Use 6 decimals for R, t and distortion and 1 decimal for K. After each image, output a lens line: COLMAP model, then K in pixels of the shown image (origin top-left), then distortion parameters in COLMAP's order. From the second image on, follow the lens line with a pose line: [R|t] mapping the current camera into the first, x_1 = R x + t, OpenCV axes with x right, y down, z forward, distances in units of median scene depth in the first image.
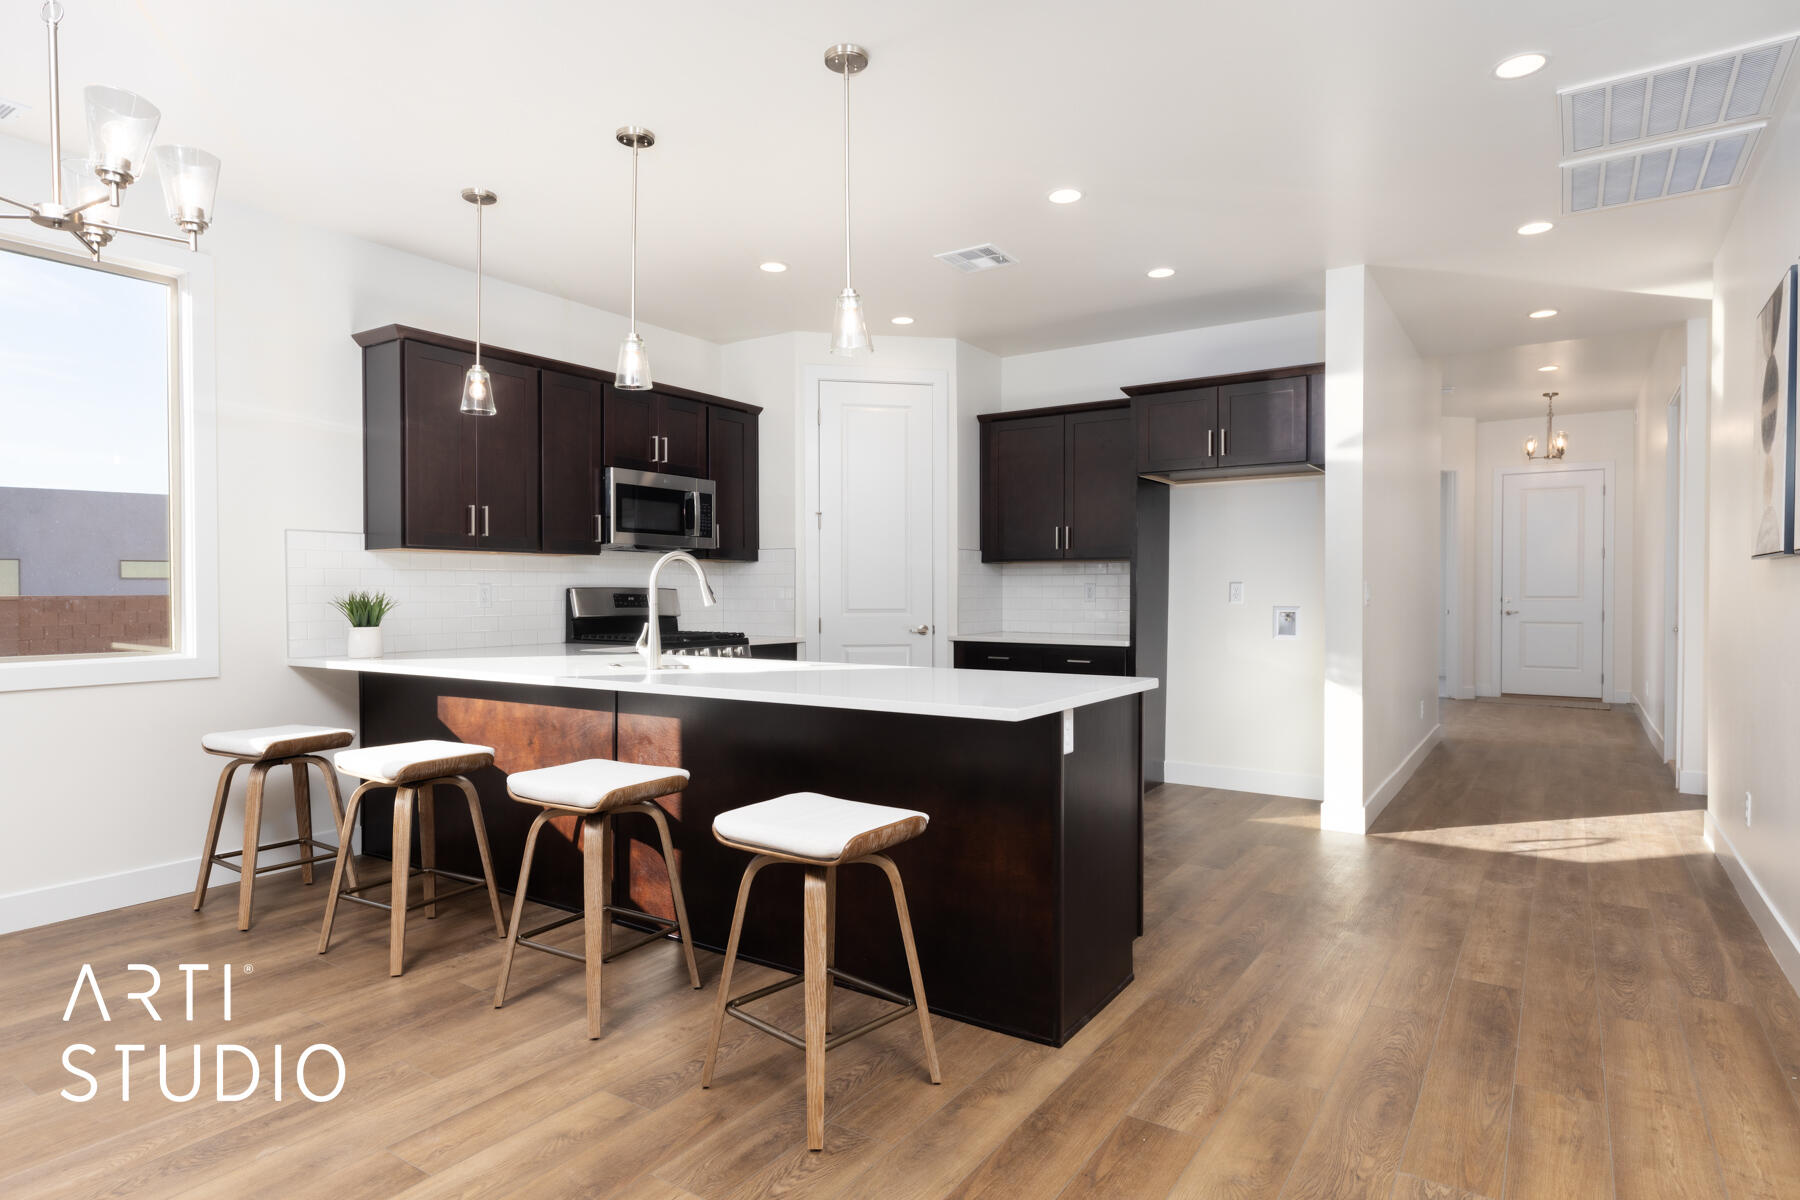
lens RADIAL K [[997.6, 0, 892.9], [0, 997.6, 608.3], [0, 0, 1]] dist [0.002892, 0.000466]
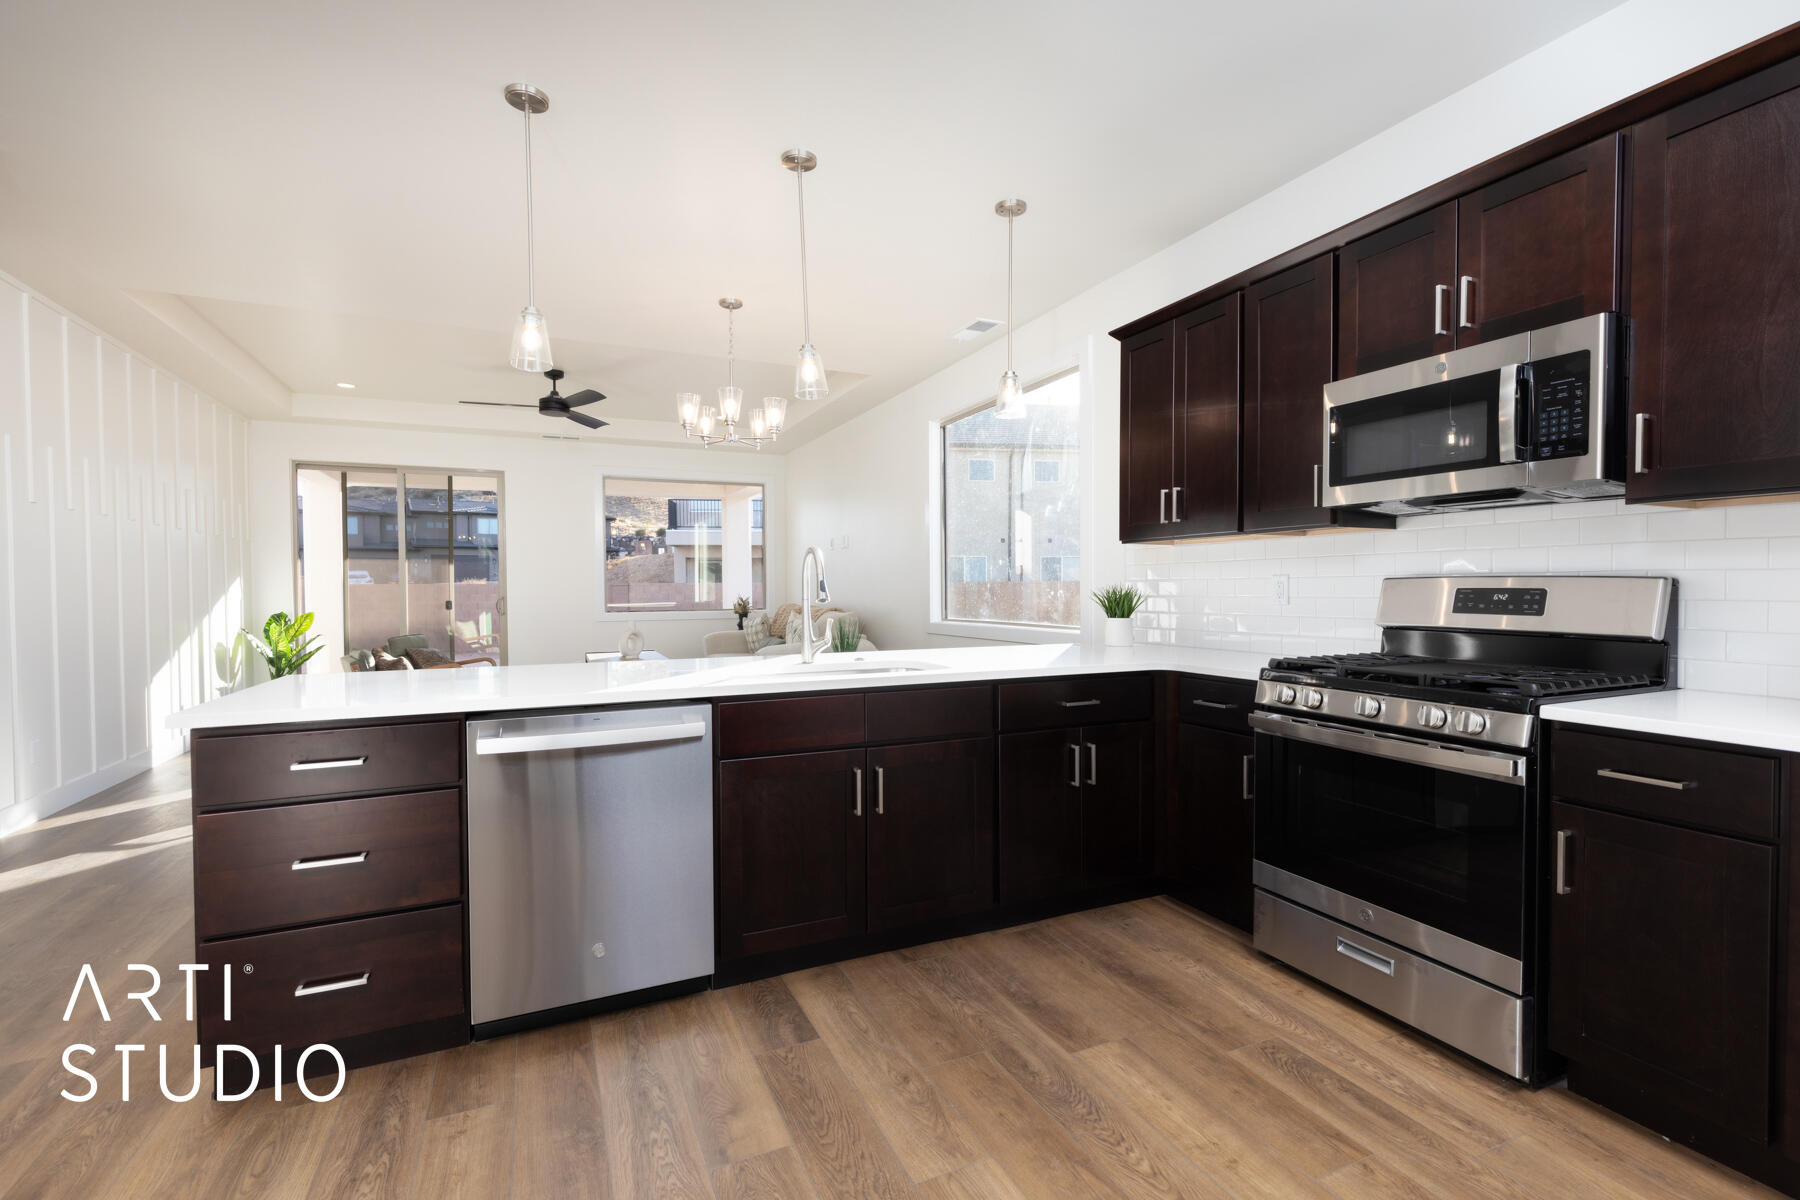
lens RADIAL K [[812.9, 0, 900.0], [0, 812.9, 600.0], [0, 0, 1]] dist [-0.000642, -0.000483]
pose [[-0.526010, 0.019708, -0.850250, 0.265916], [-0.005729, 0.999627, 0.026715, -0.018008], [0.850459, 0.018924, -0.525701, 0.961658]]
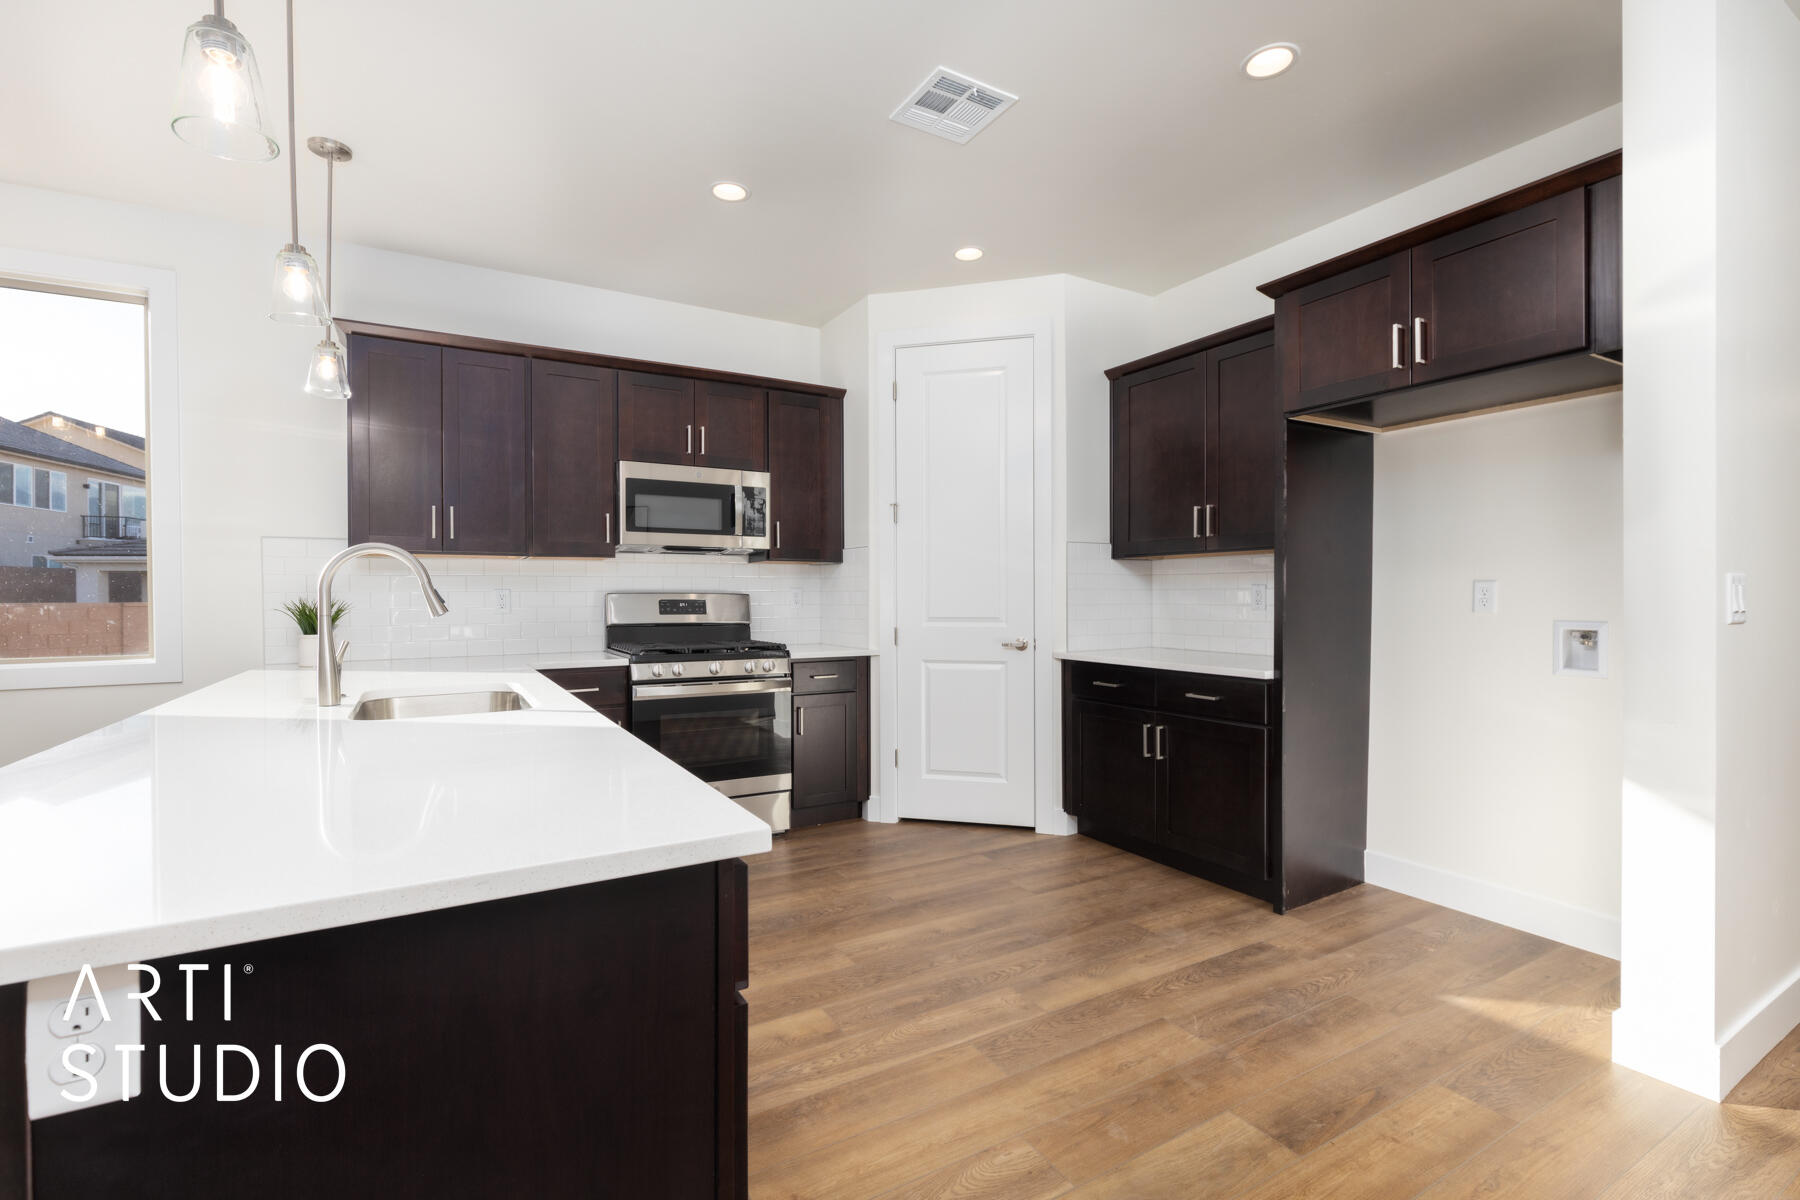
lens RADIAL K [[812.9, 0, 900.0], [0, 812.9, 600.0], [0, 0, 1]] dist [-0.000642, -0.000483]
pose [[0.901806, -0.001130, -0.432140, 0.246091], [-0.004088, 0.999930, -0.011147, -0.006825], [0.432122, 0.011819, 0.901738, 0.409535]]
